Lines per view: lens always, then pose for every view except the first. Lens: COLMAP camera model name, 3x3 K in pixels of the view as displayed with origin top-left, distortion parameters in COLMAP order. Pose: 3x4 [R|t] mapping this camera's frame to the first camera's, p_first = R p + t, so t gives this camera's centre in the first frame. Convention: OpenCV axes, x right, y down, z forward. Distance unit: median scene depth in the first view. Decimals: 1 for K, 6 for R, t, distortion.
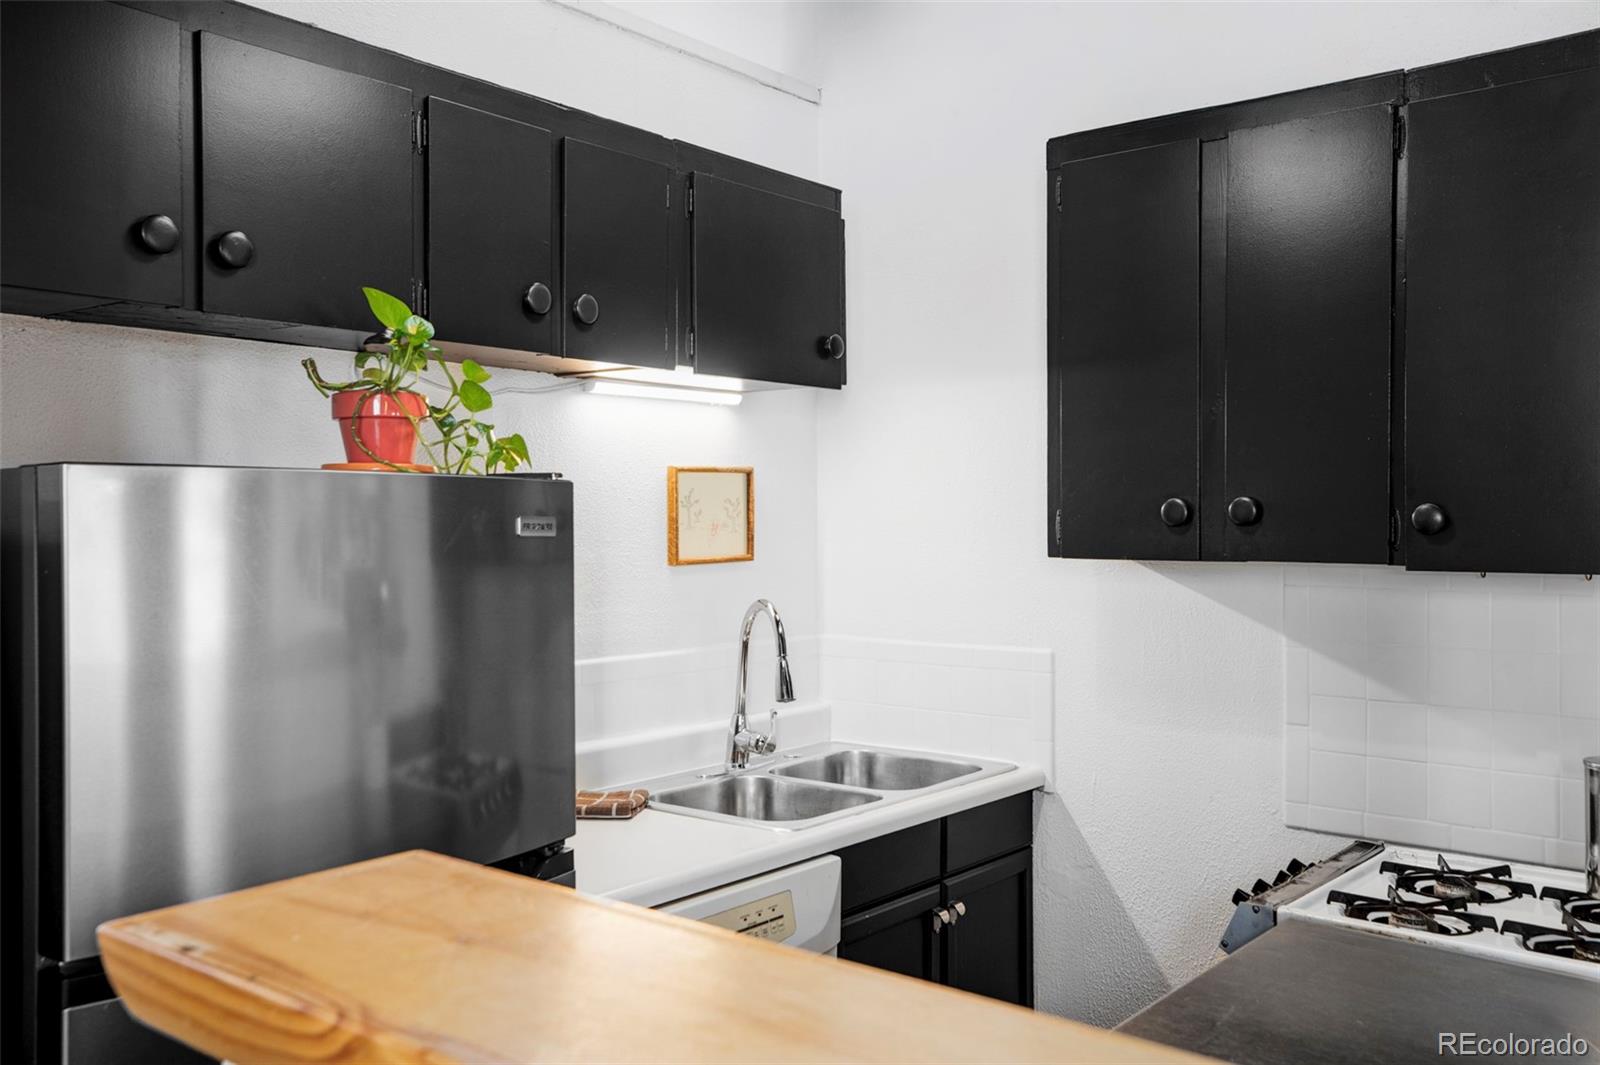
lens RADIAL K [[1389.3, 0, 800.0], [0, 1389.3, 532.5], [0, 0, 1]] dist [0.016715, 0.030010]
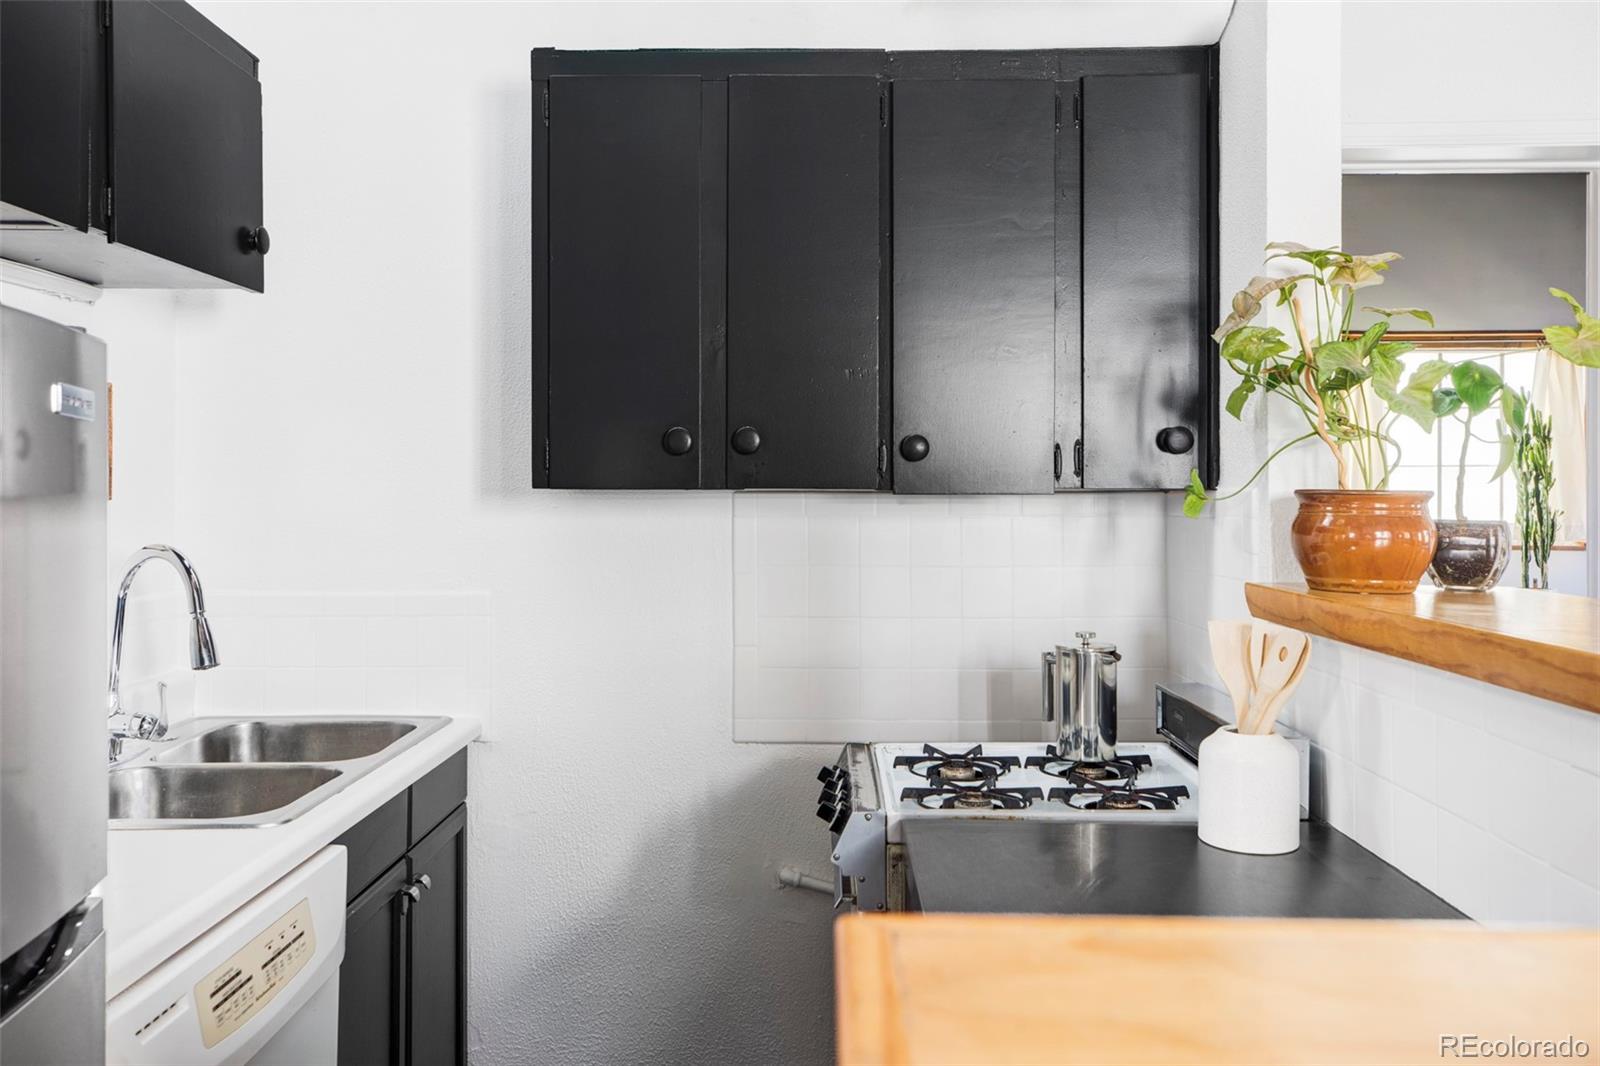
lens RADIAL K [[1256.2, 0, 801.3], [0, 1256.2, 480.9], [0, 0, 1]] dist [0.009589, 0.005484]
pose [[0.746720, 0.011618, 0.665038, -0.245516], [-0.004633, 0.999914, -0.012267, 0.021669], [-0.665123, 0.006079, 0.746709, 0.235563]]
